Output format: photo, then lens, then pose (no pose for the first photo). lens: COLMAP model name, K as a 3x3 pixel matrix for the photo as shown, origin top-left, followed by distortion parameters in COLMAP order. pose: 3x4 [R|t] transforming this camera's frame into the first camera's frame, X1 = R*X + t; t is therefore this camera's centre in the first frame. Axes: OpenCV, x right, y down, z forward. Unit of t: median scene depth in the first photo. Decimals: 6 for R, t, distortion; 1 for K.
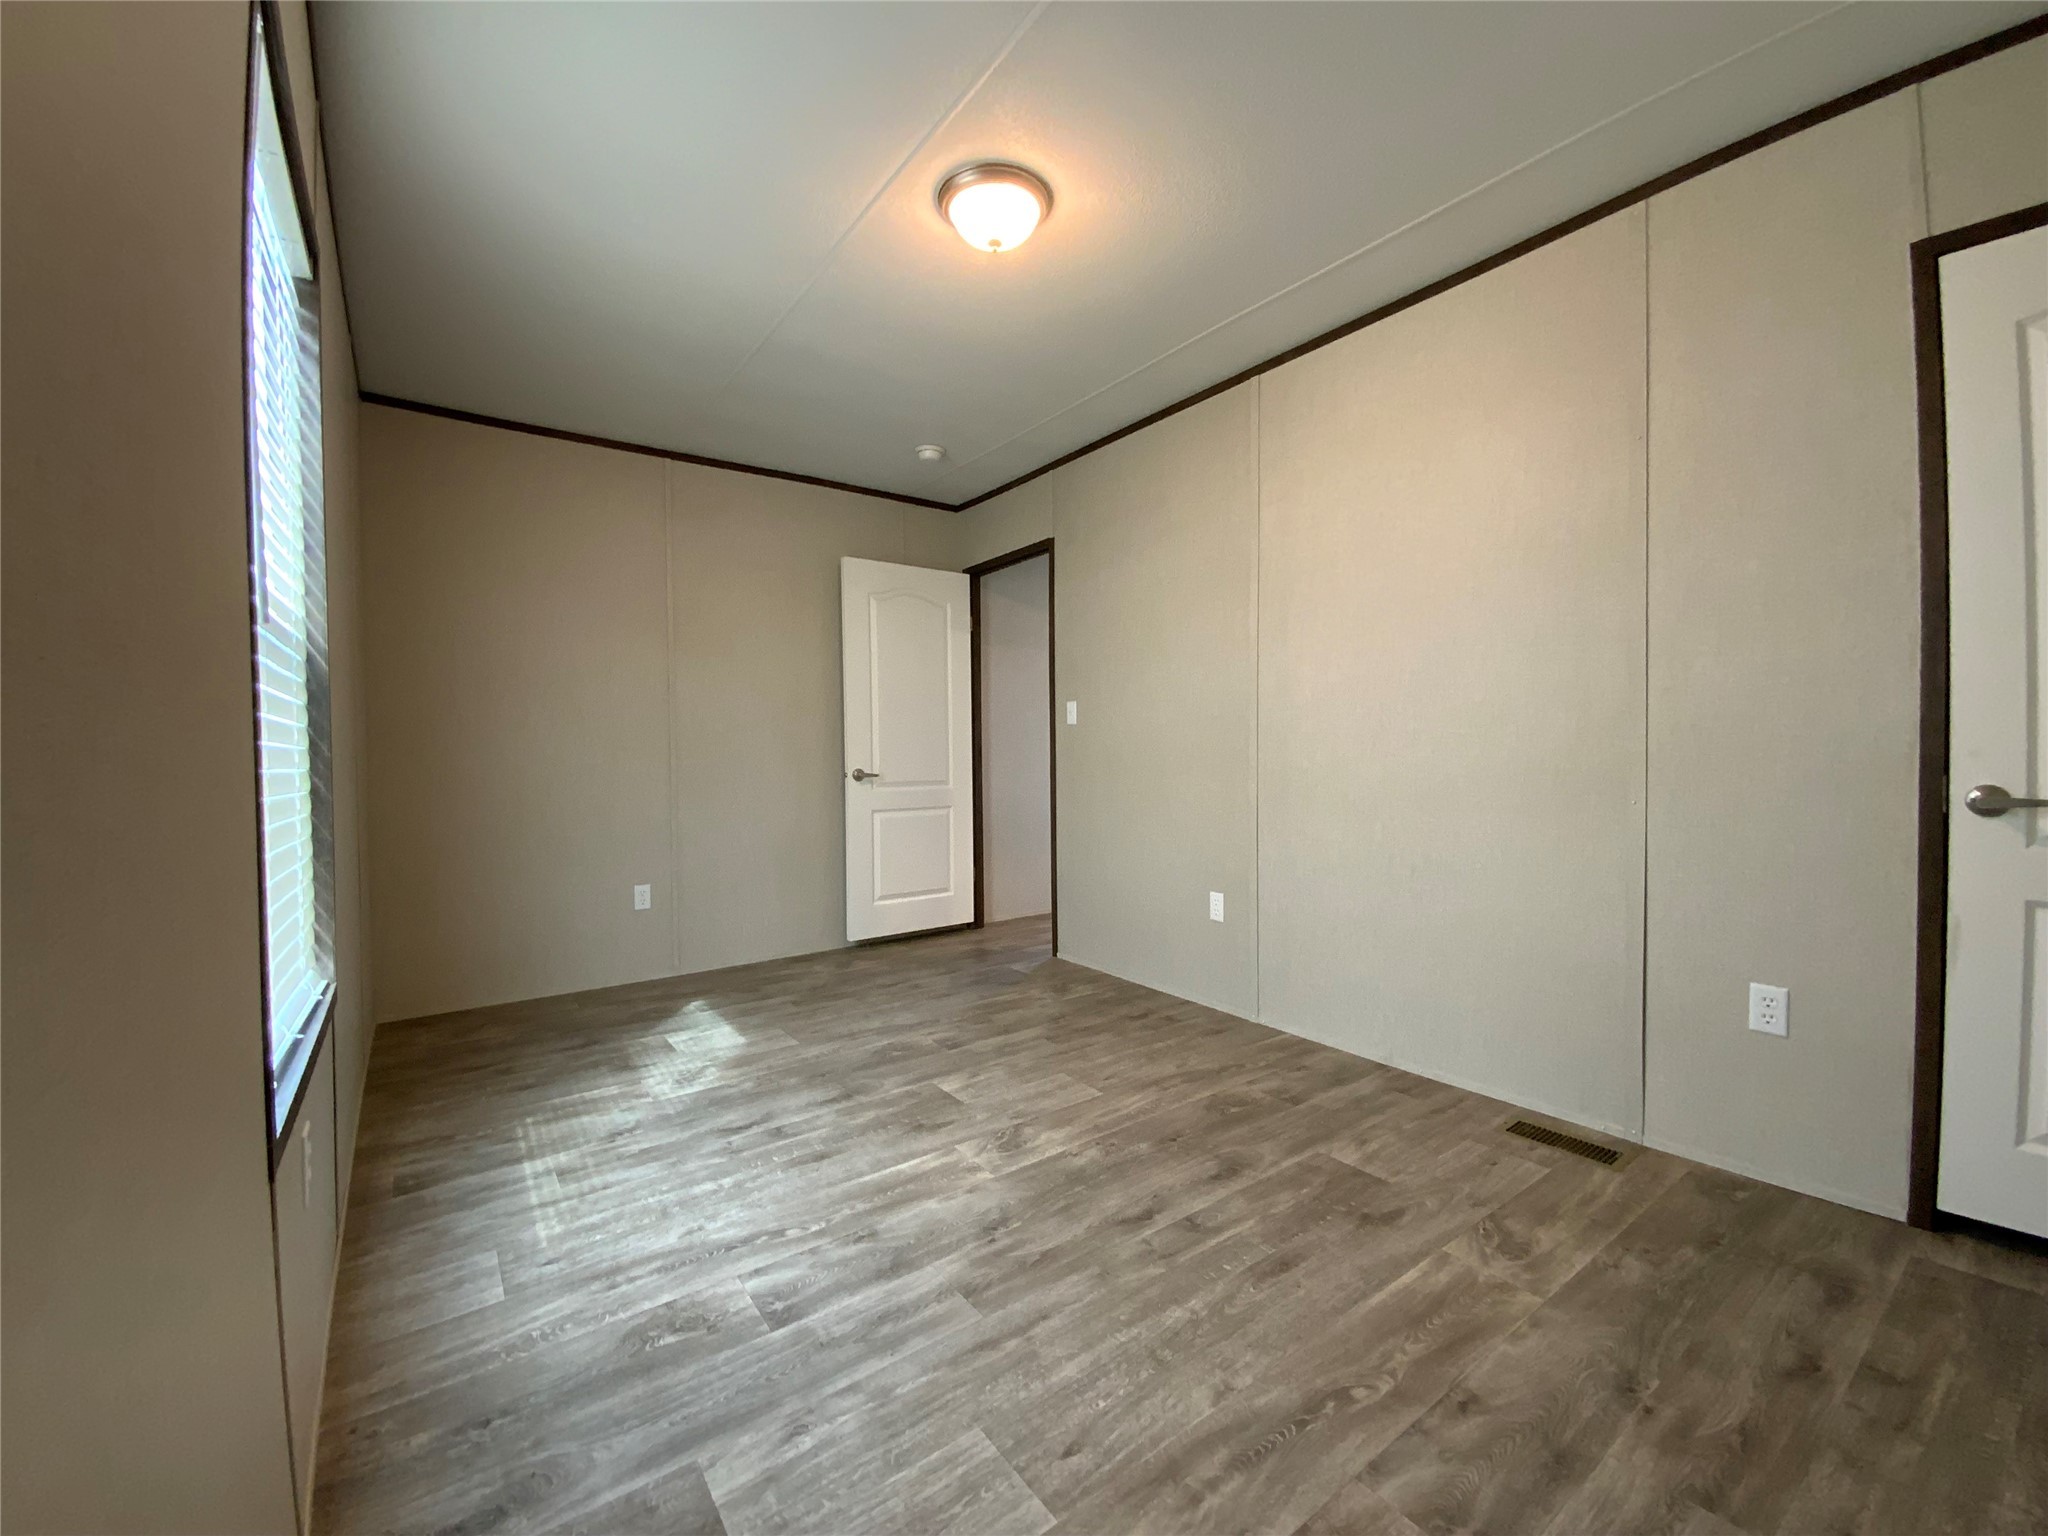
lens RADIAL K [[825.4, 0, 1027.7], [0, 825.4, 775.7], [0, 0, 1]] dist [0.021466, -0.017431]
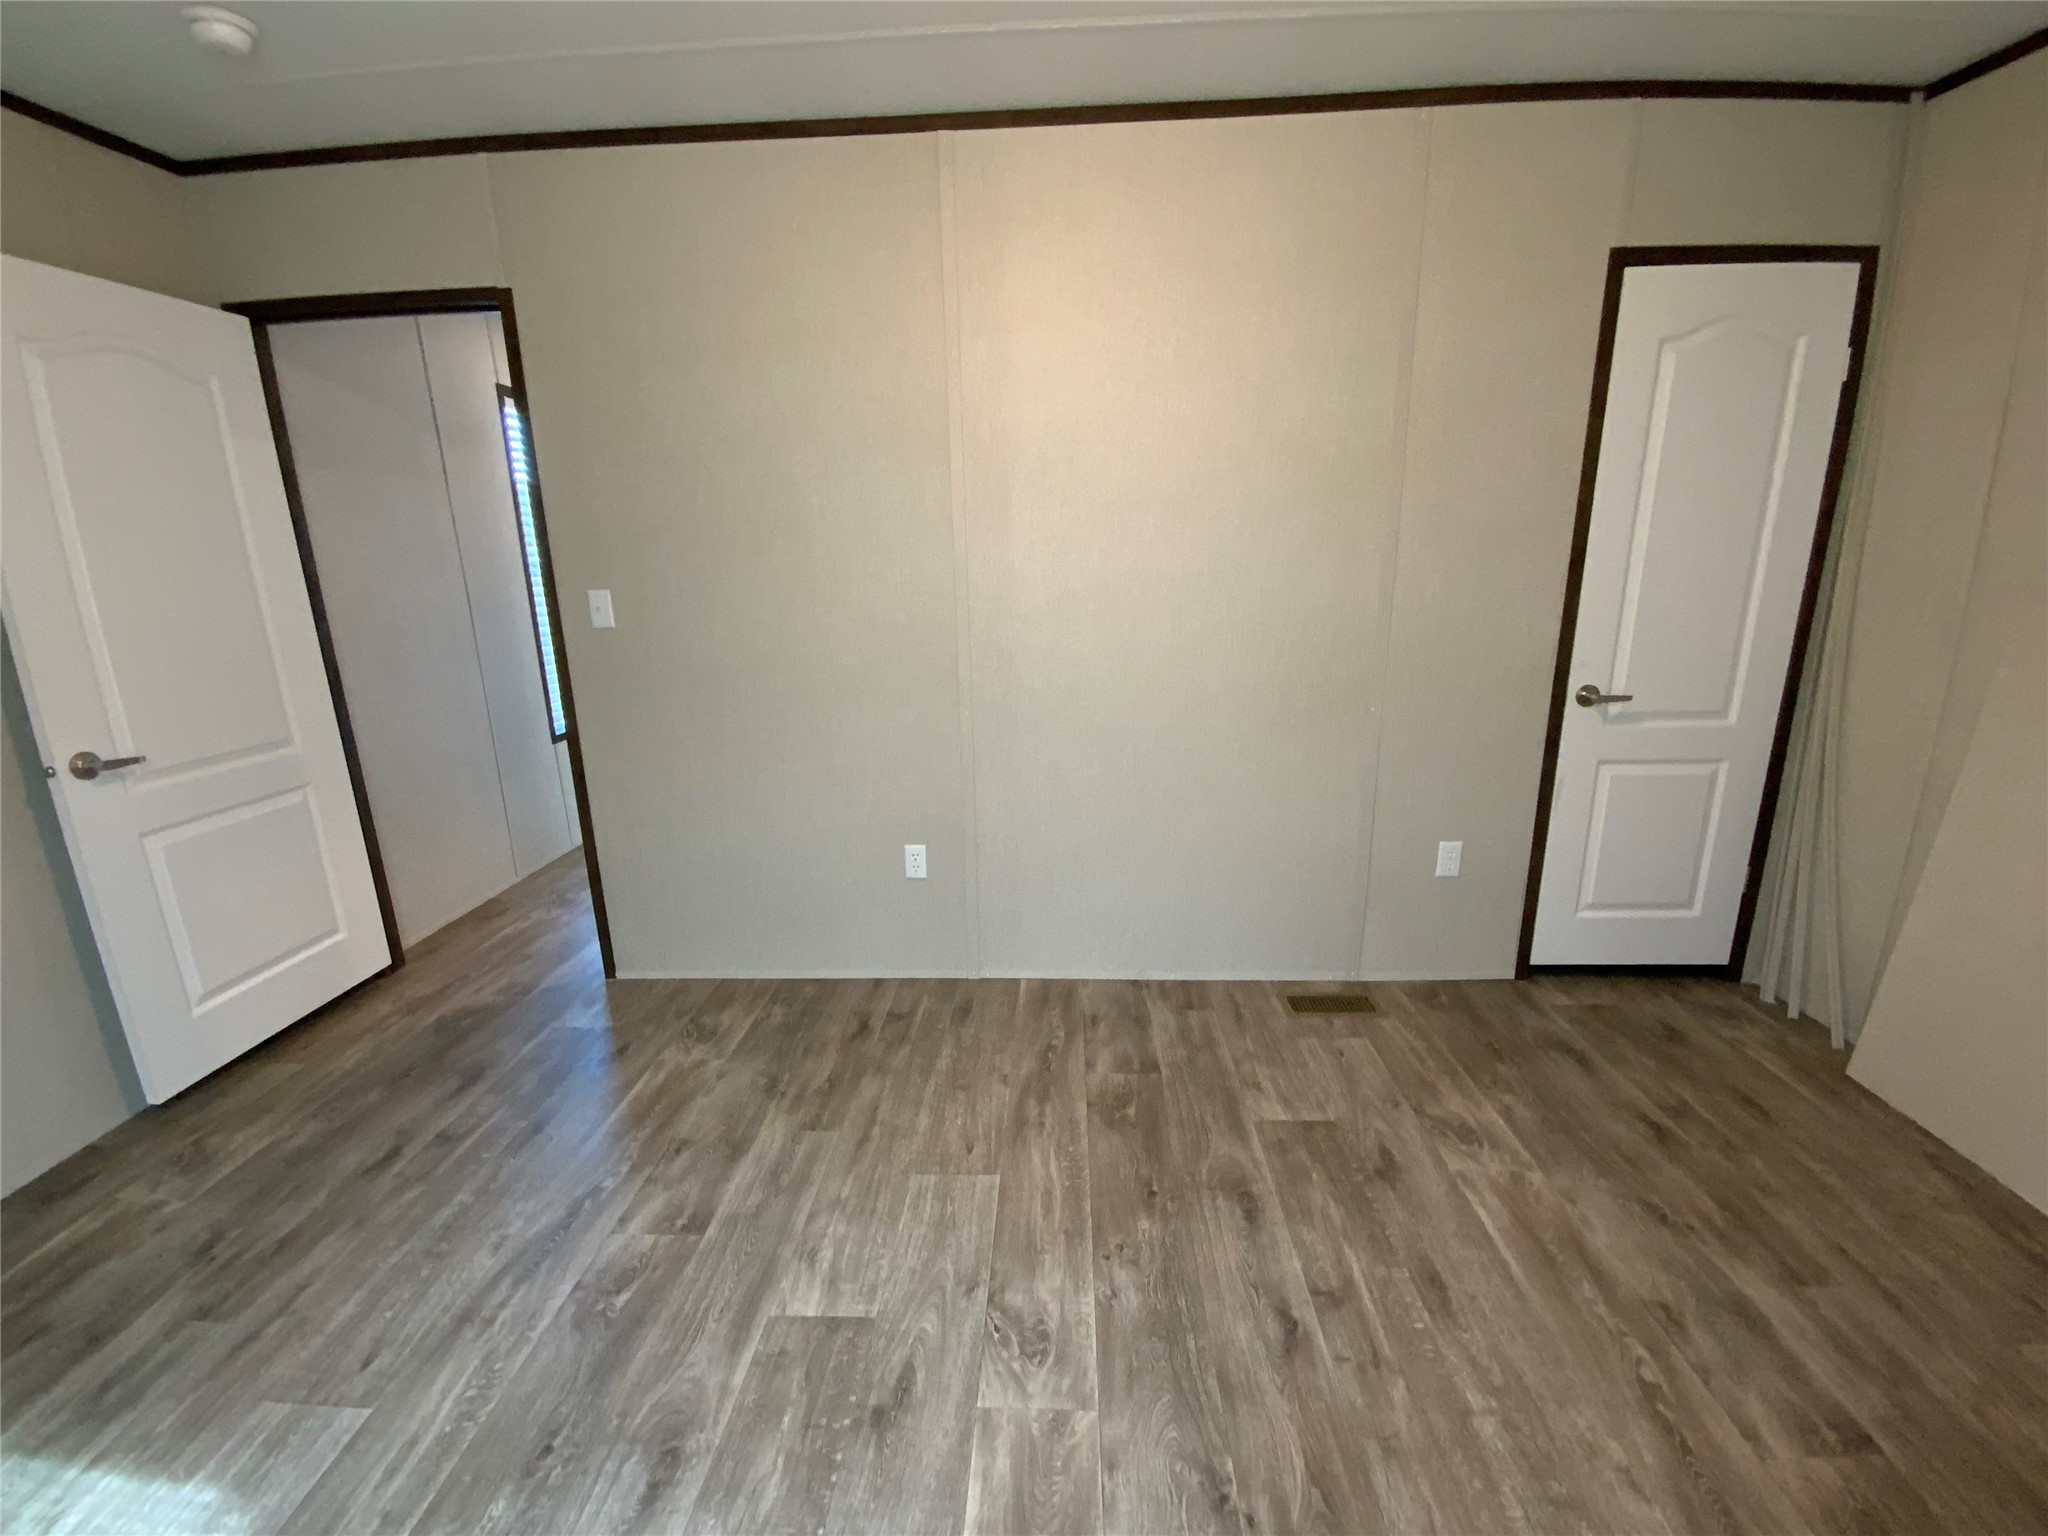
lens RADIAL K [[841.1, 0, 1026.8], [0, 841.1, 771.4], [0, 0, 1]] dist [0.000337, -0.000335]
pose [[0.625850, -0.197825, 0.754438, -0.440030], [0.038311, 0.973928, 0.223598, -0.154355], [-0.779002, -0.111035, 0.617112, 0.624709]]
